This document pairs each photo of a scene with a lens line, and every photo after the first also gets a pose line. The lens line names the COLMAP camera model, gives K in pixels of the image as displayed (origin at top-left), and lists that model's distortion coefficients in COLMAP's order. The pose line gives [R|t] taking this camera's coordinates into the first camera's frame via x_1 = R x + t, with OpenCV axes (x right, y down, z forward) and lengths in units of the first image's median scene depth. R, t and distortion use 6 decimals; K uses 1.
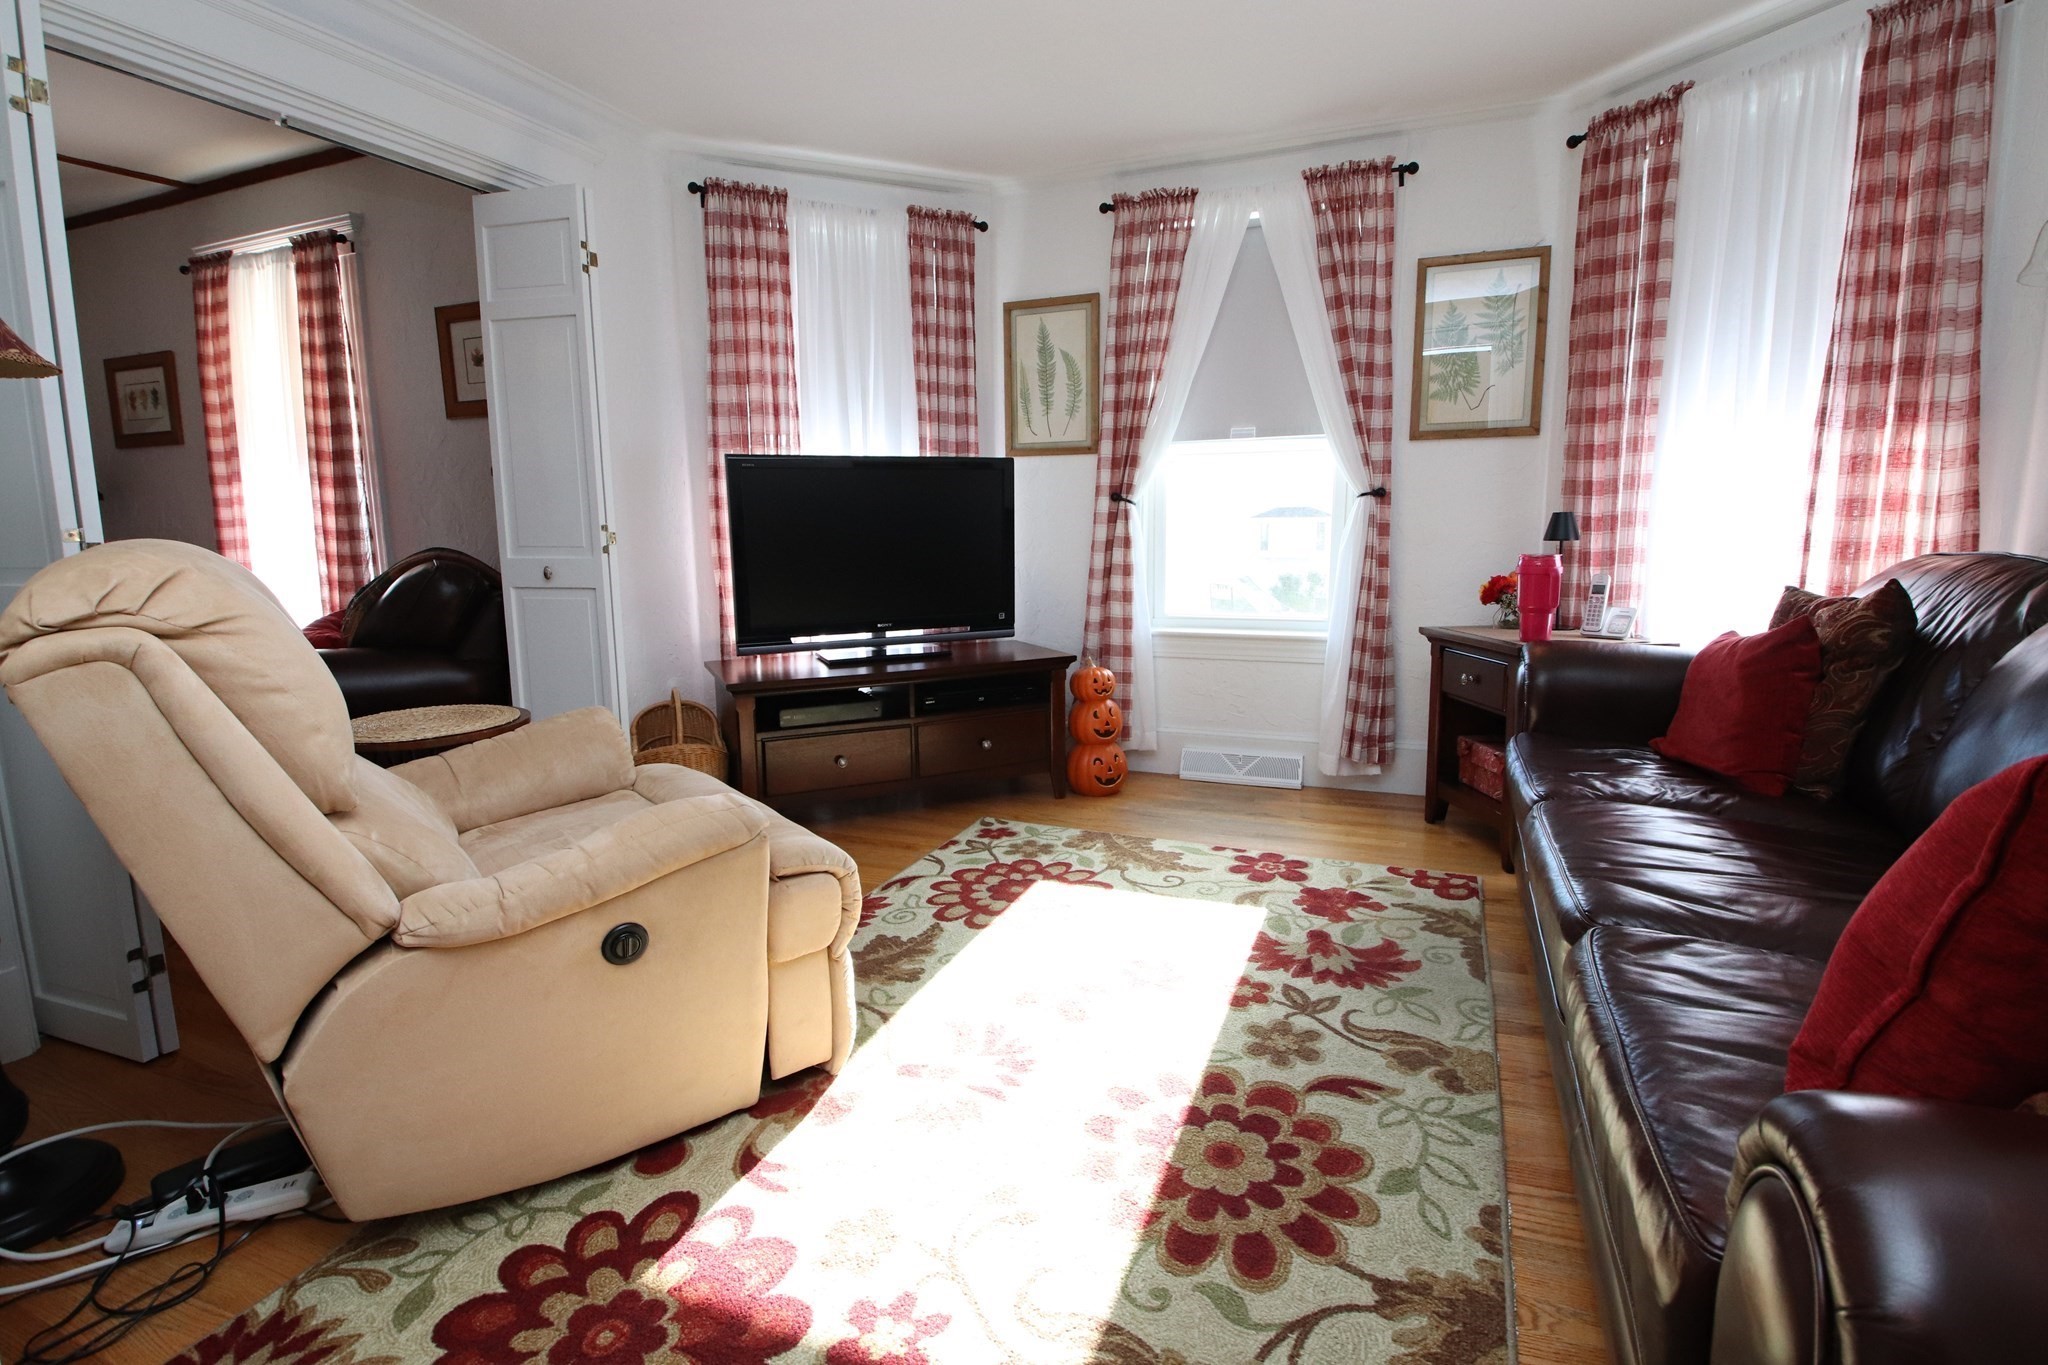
lens RADIAL K [[947.4, 0, 1021.2], [0, 947.4, 662.3], [0, 0, 1]] dist [0.027859, -0.039087]
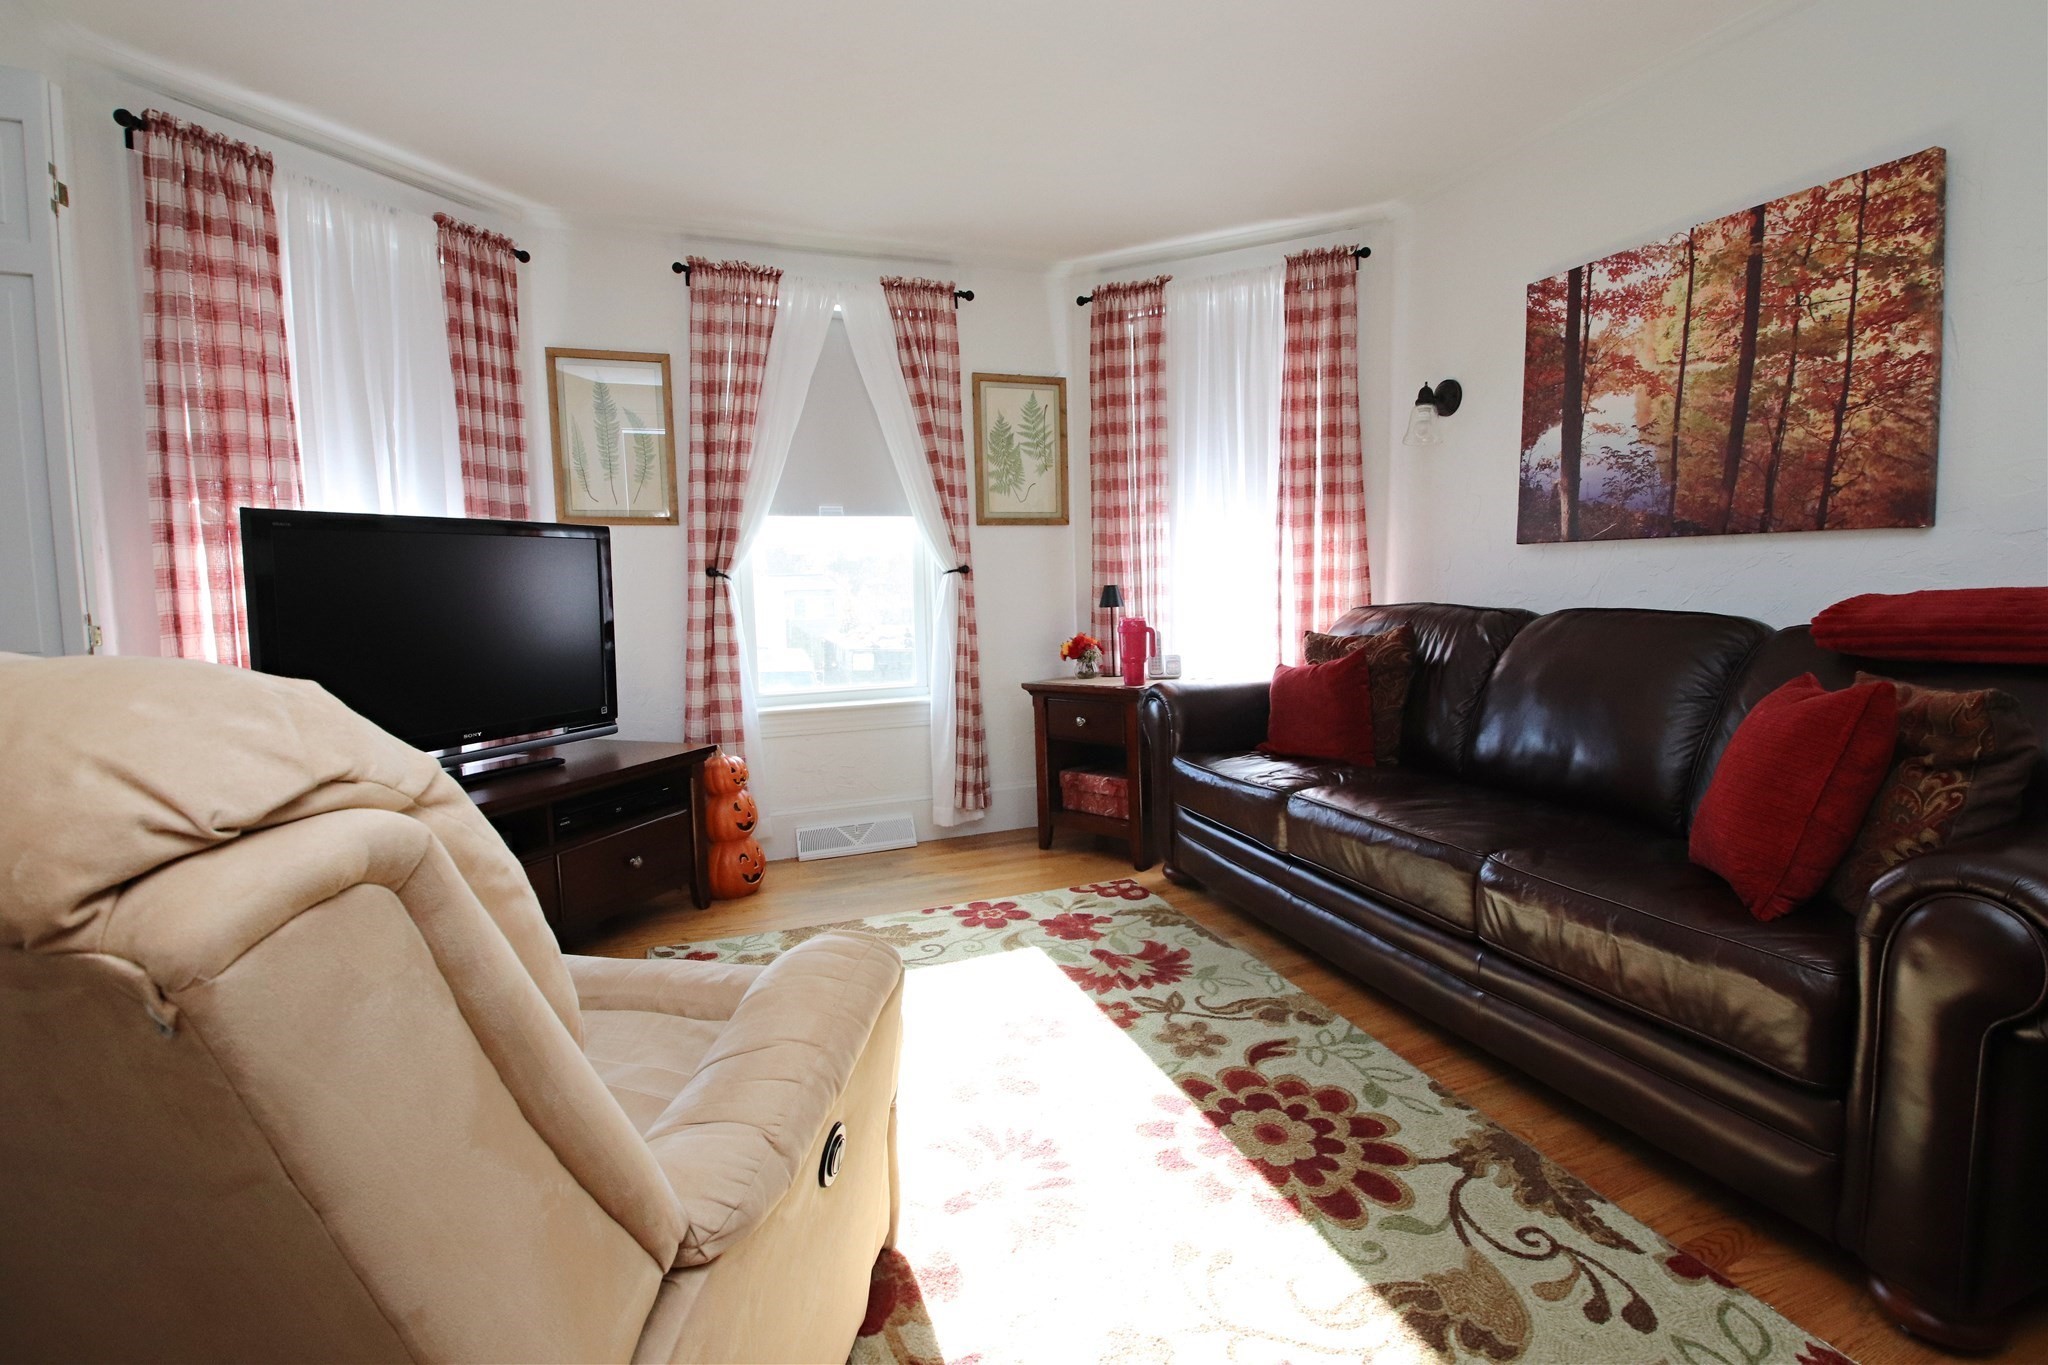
lens RADIAL K [[940.0, 0, 1017.7], [0, 940.0, 667.2], [0, 0, 1]] dist [0.023160, -0.032158]
pose [[0.739652, -0.064016, 0.669938, -0.397872], [0.115557, 0.992762, -0.032719, -0.021493], [-0.662994, 0.101617, 0.741696, 0.160916]]
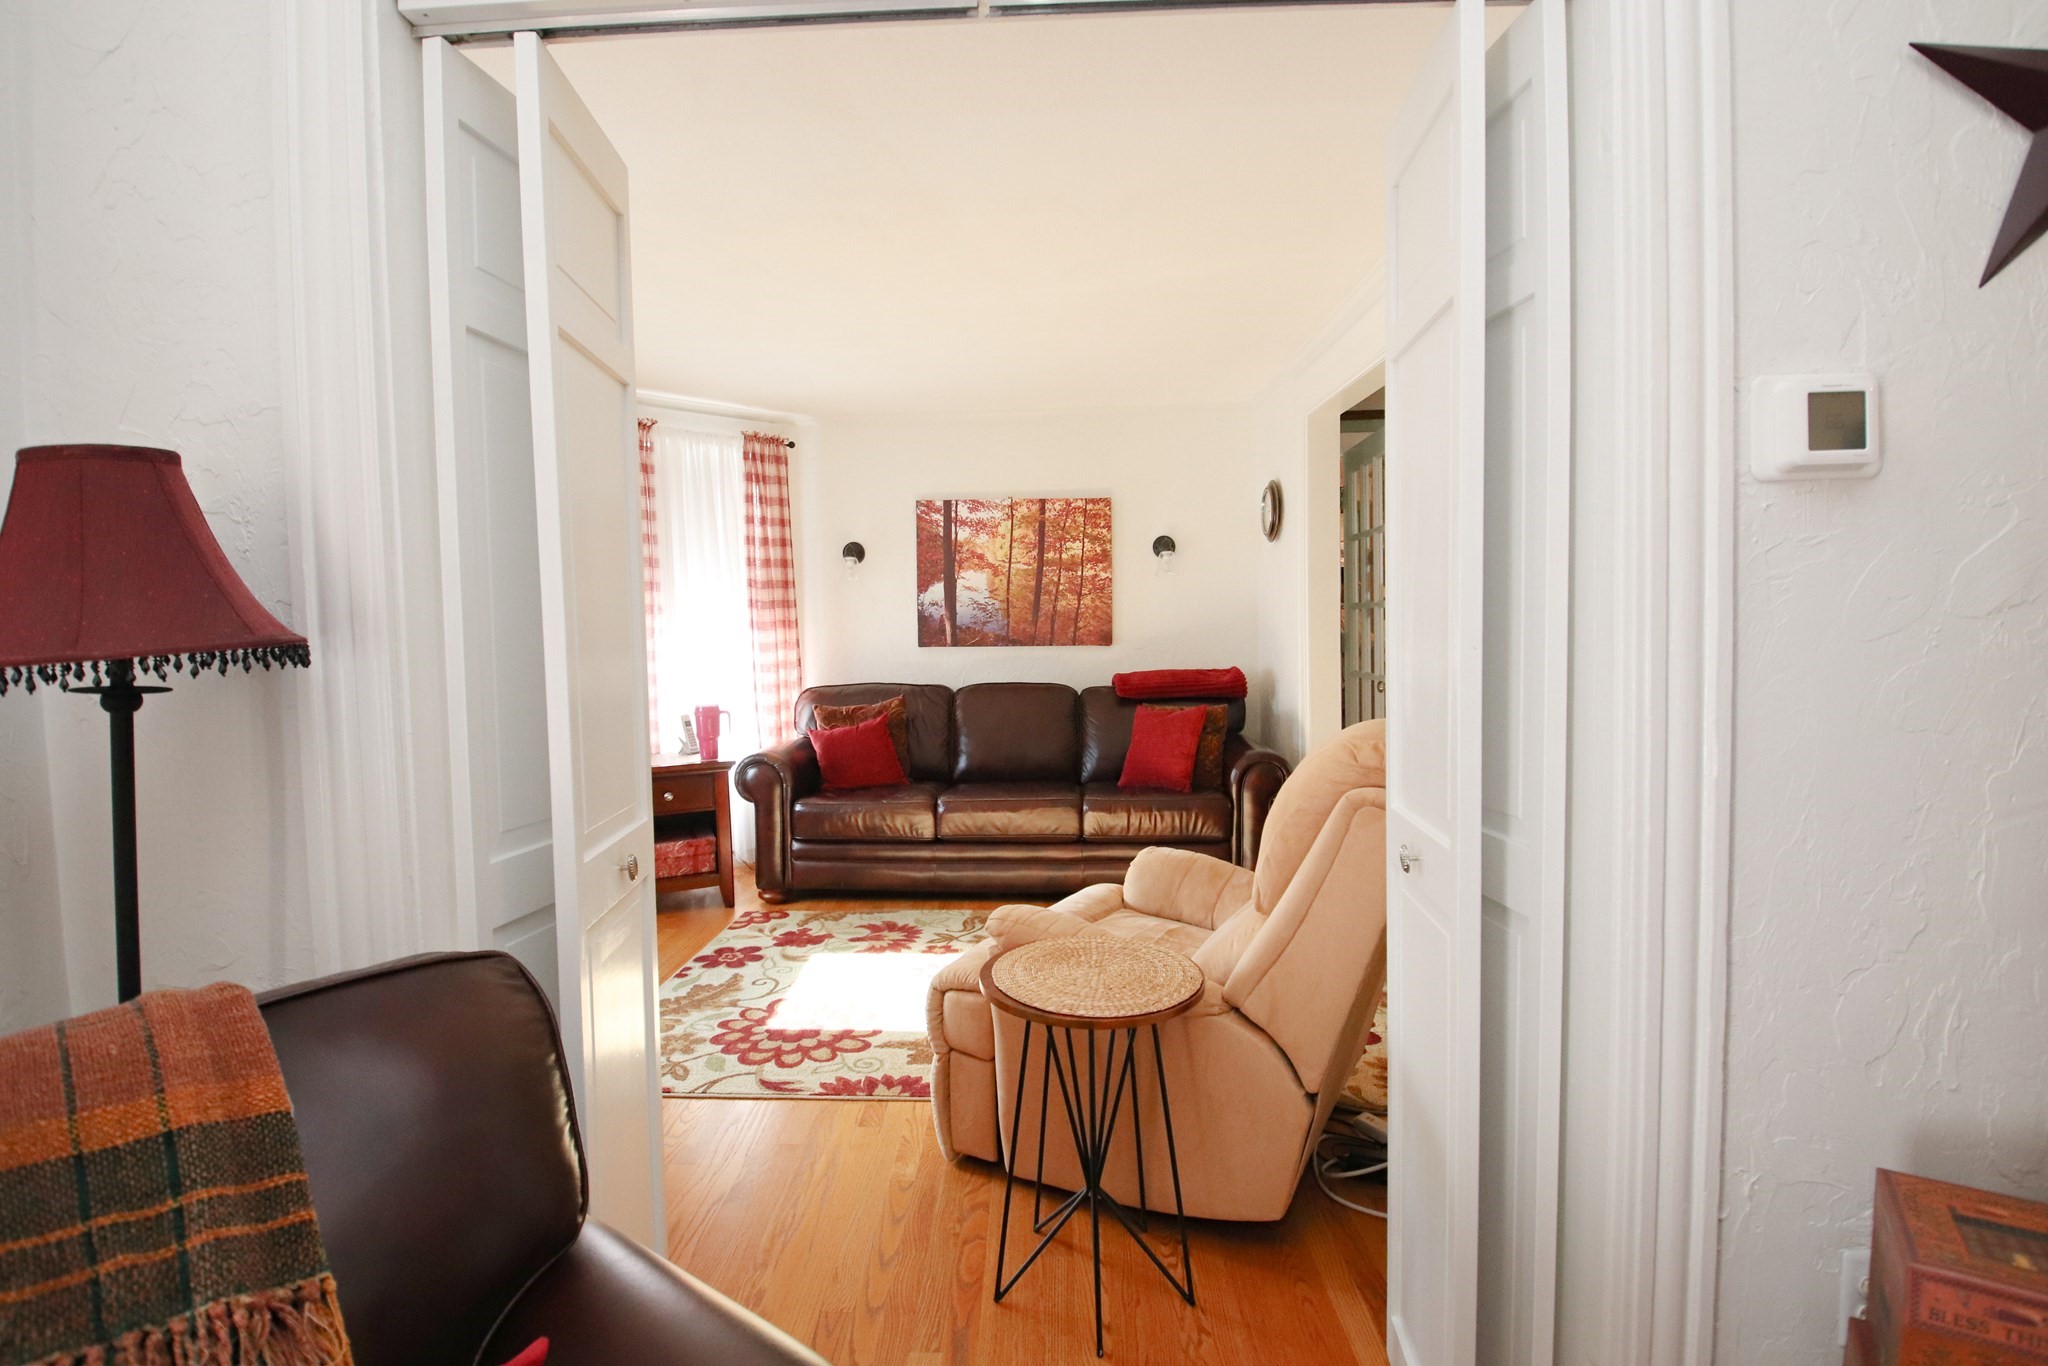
lens RADIAL K [[920.4, 0, 1020.5], [0, 920.4, 686.9], [0, 0, 1]] dist [-0.000929, -0.012824]
pose [[-0.340580, -0.042269, 0.939265, -0.990070], [0.164109, 0.980981, 0.103652, -0.199490], [-0.925783, 0.189444, -0.327166, 0.949541]]
